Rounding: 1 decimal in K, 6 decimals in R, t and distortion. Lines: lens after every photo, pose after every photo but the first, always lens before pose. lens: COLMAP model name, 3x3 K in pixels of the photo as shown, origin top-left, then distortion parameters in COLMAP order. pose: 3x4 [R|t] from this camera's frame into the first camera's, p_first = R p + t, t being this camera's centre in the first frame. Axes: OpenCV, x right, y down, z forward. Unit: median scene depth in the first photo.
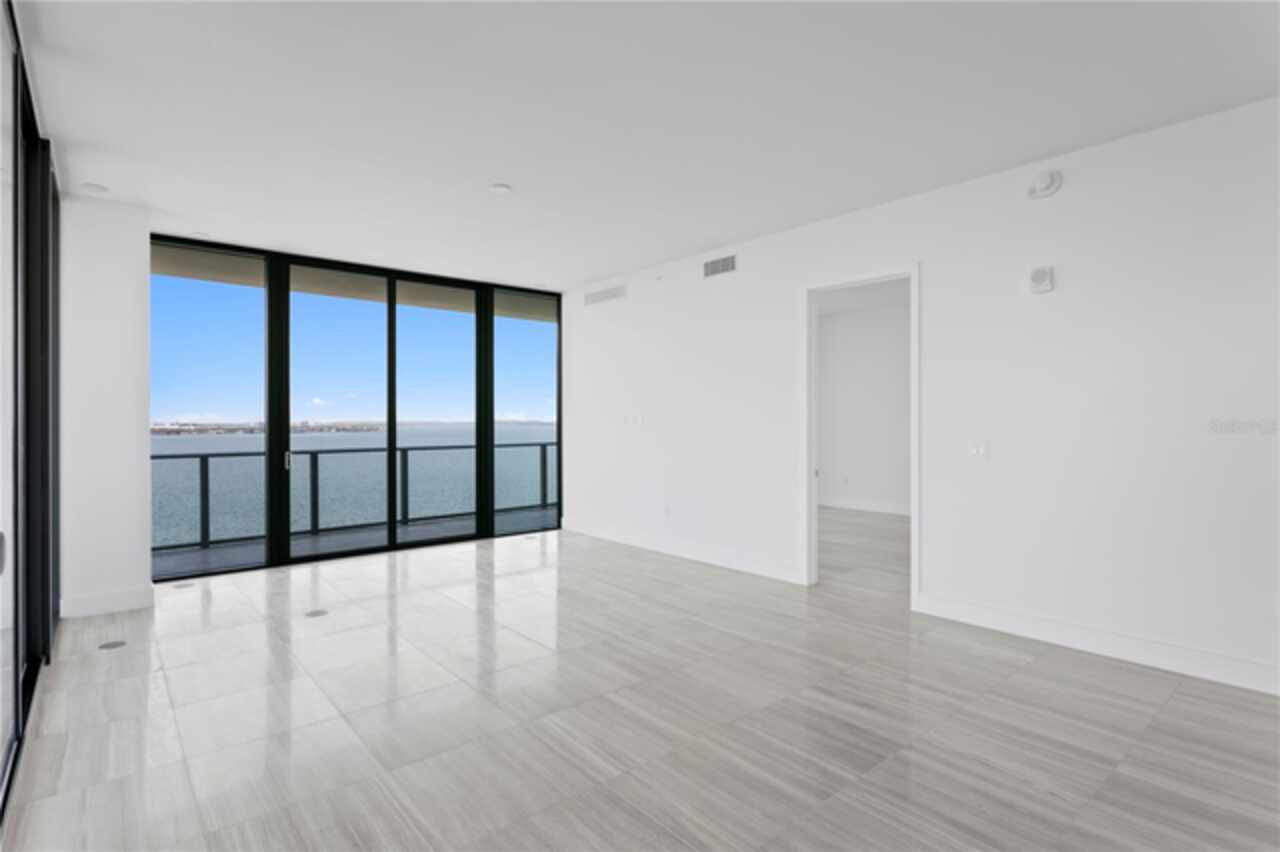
lens RADIAL K [[640.8, 0, 627.2], [0, 640.8, 419.7], [0, 0, 1]] dist [-0.012475, -0.000024]
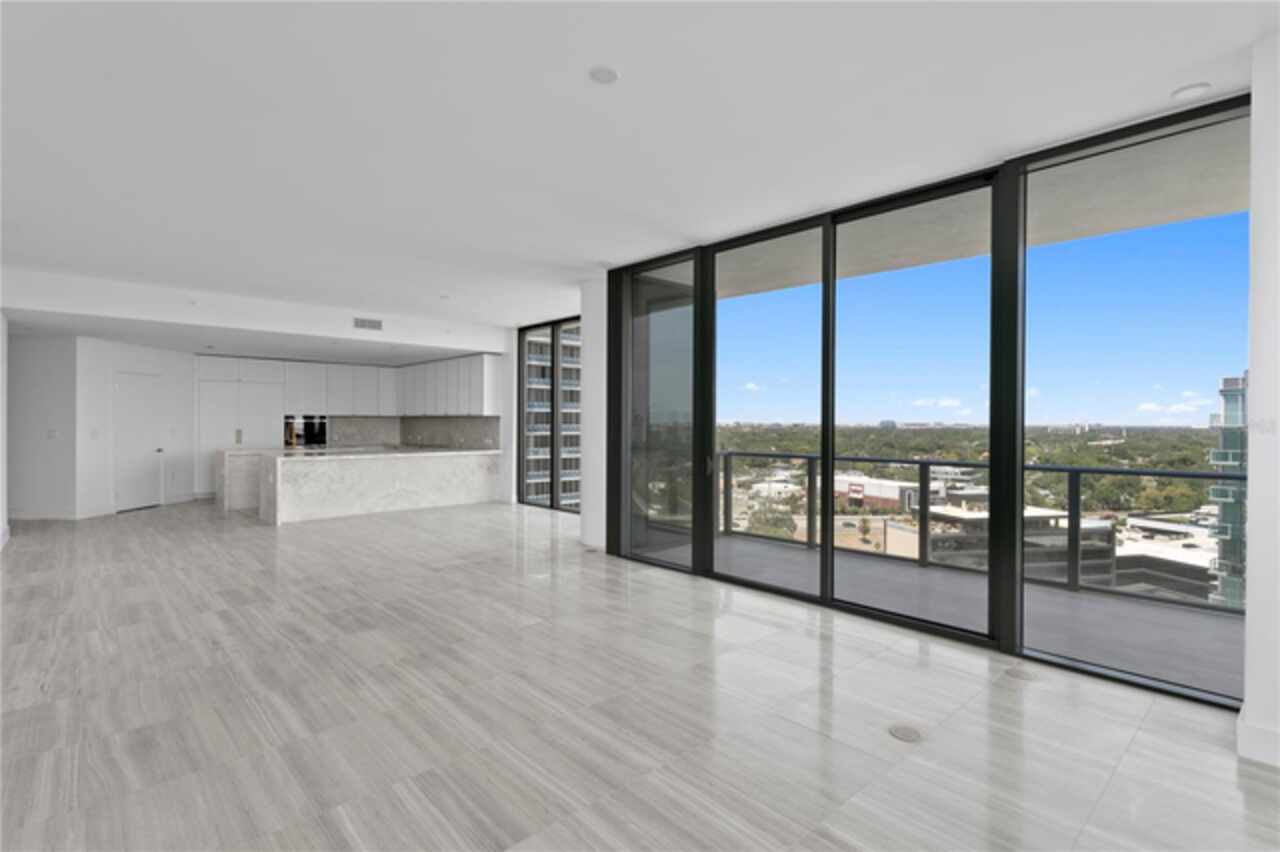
lens RADIAL K [[610.9, 0, 628.8], [0, 610.9, 426.6], [0, 0, 1]] dist [0.003062, 0.000003]
pose [[-0.998563, -0.000633, -0.053595, -0.205014], [-0.000981, 0.999979, 0.006470, -0.000484], [0.053590, 0.006513, -0.998542, 1.801455]]
